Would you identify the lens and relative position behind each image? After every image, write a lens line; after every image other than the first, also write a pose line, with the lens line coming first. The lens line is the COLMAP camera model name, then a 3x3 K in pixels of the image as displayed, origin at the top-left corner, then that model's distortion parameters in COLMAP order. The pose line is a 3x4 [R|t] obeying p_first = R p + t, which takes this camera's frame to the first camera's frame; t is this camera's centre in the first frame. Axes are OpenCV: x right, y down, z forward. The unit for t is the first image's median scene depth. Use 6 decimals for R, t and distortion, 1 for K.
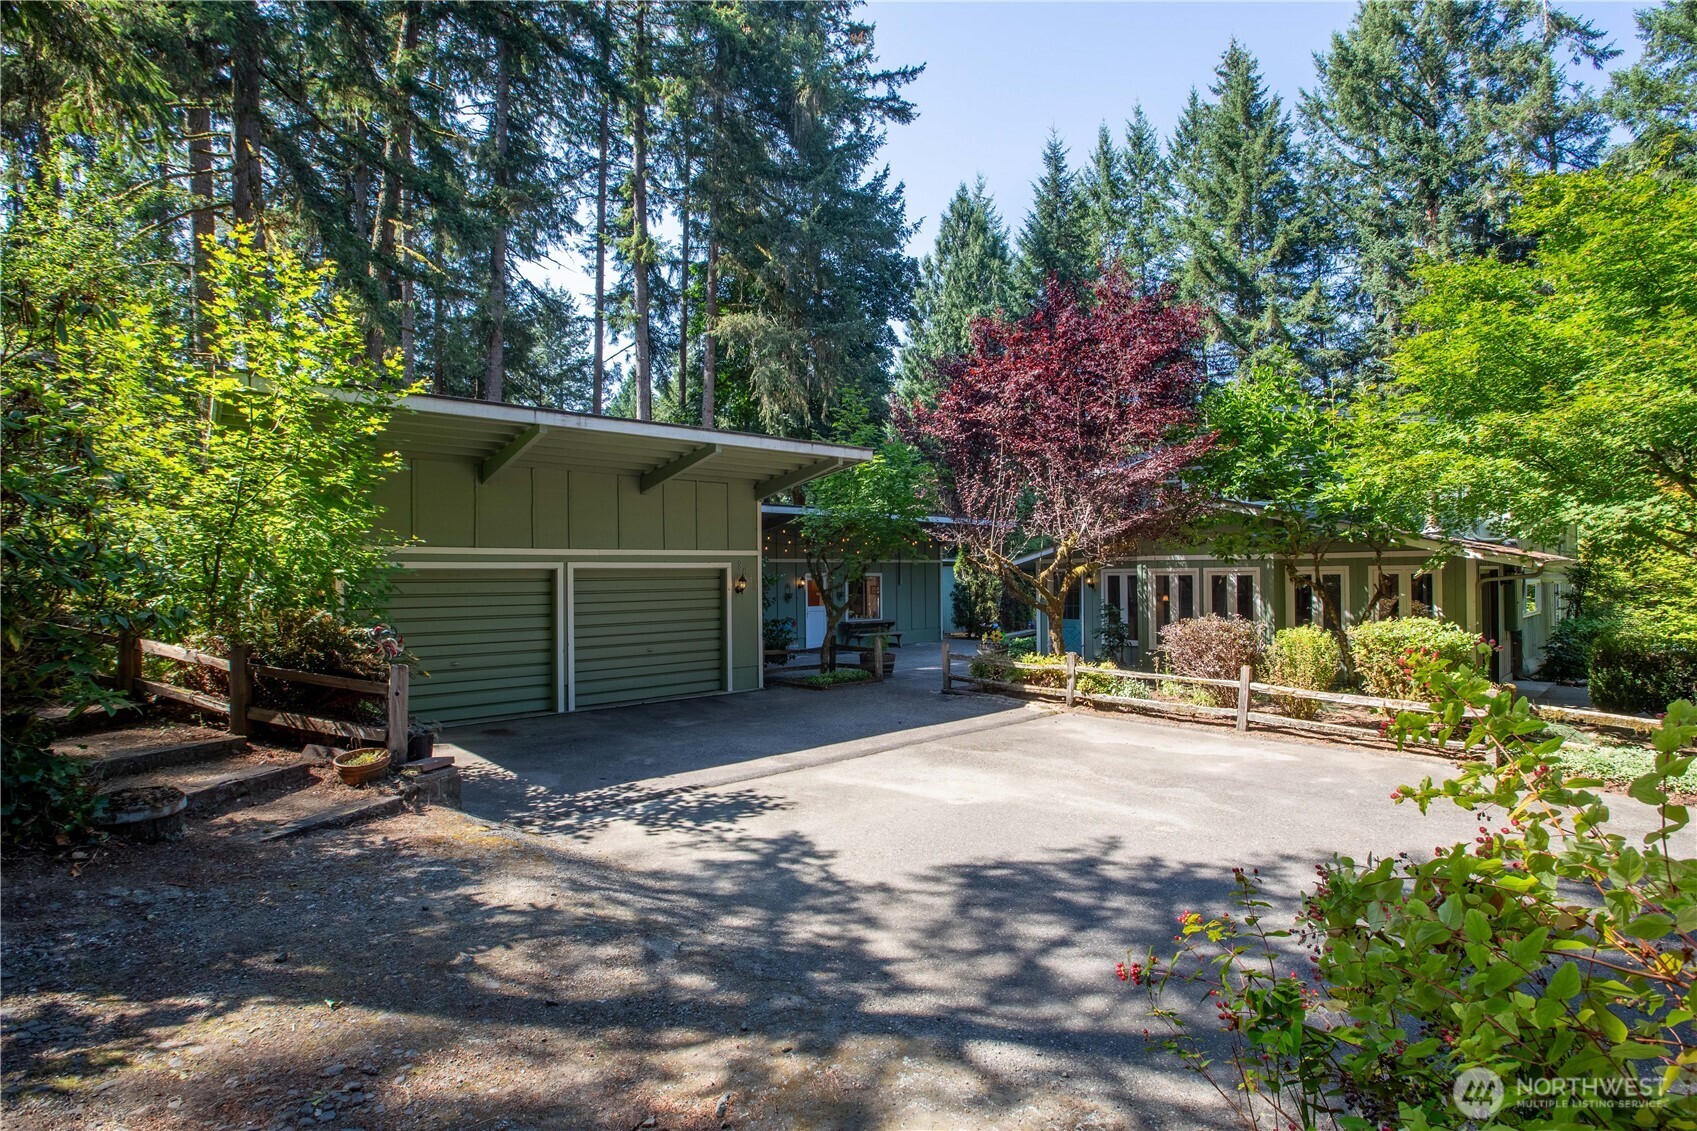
lens RADIAL K [[753.3, 0, 796.2], [0, 753.3, 569.7], [0, 0, 1]] dist [-0.000304, -0.000030]
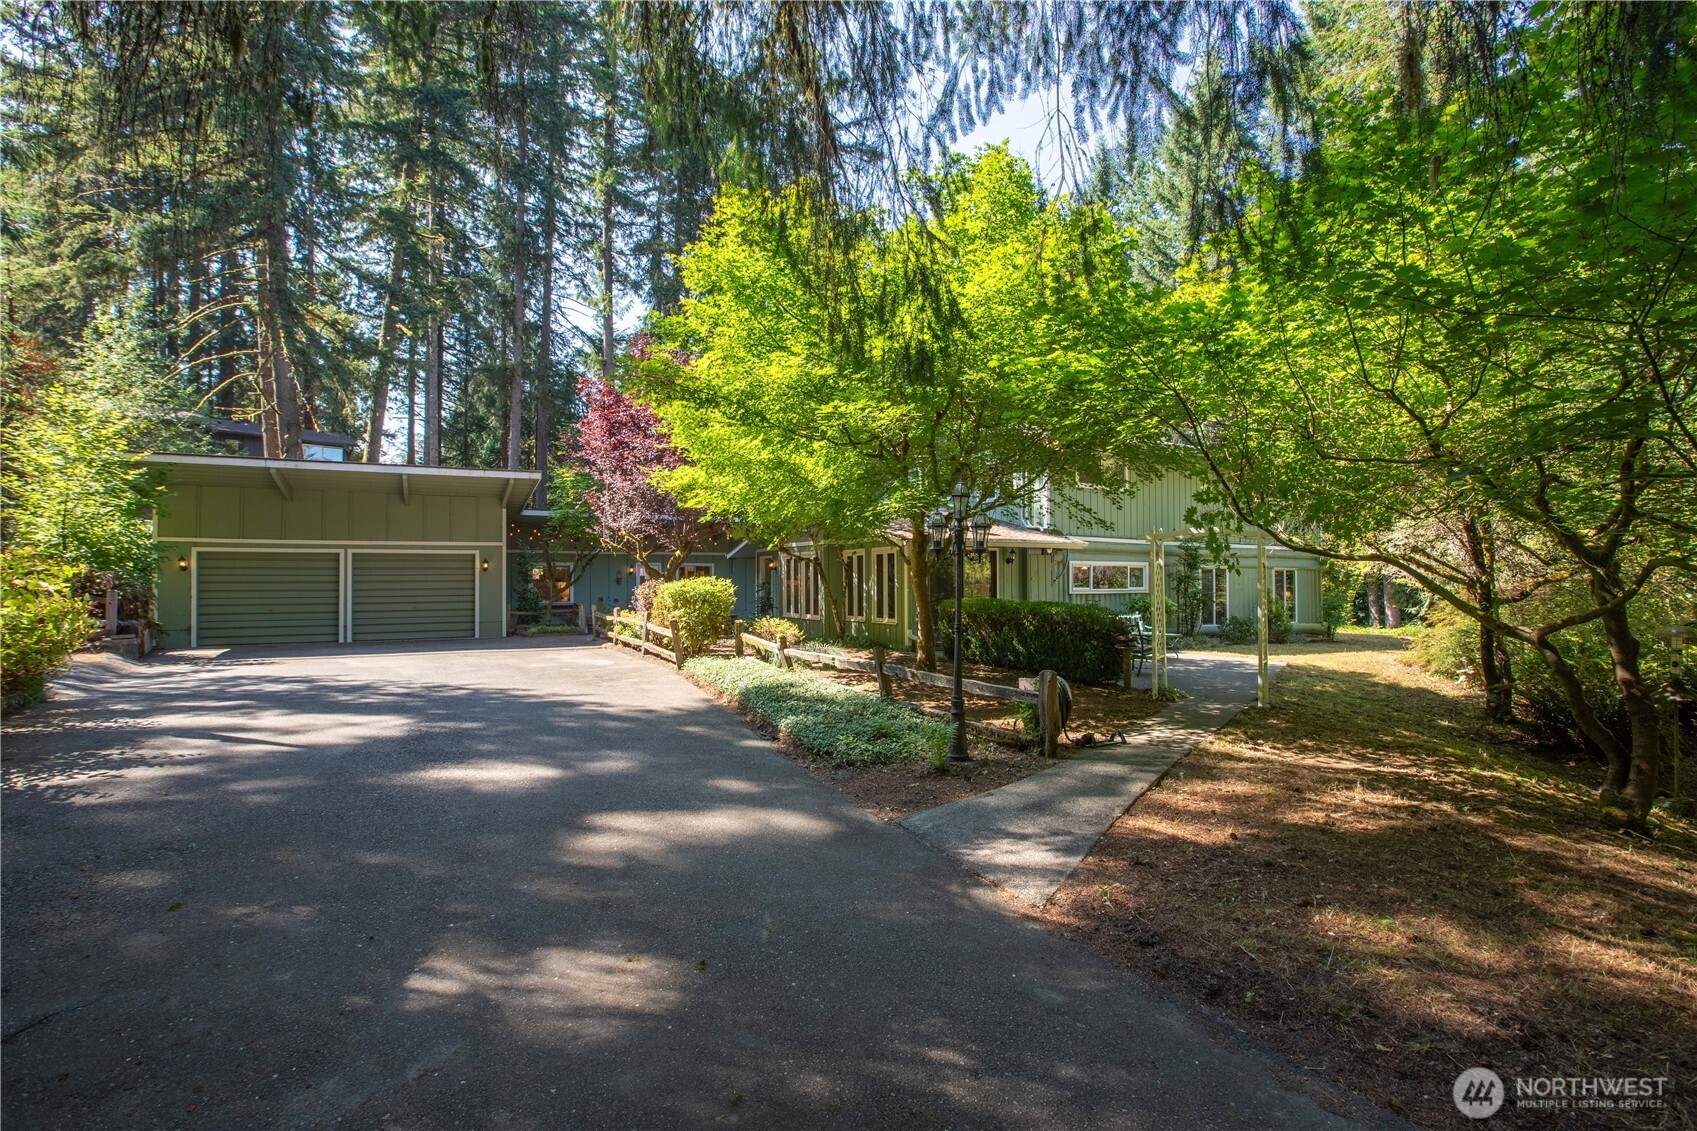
lens RADIAL K [[753.3, 0, 796.2], [0, 753.3, 569.7], [0, 0, 1]] dist [-0.000304, -0.000030]
pose [[0.973576, 0.002153, -0.228353, 0.977450], [-0.003749, 0.999971, -0.006555, 0.040520], [0.228332, 0.007238, 0.973556, -0.329997]]
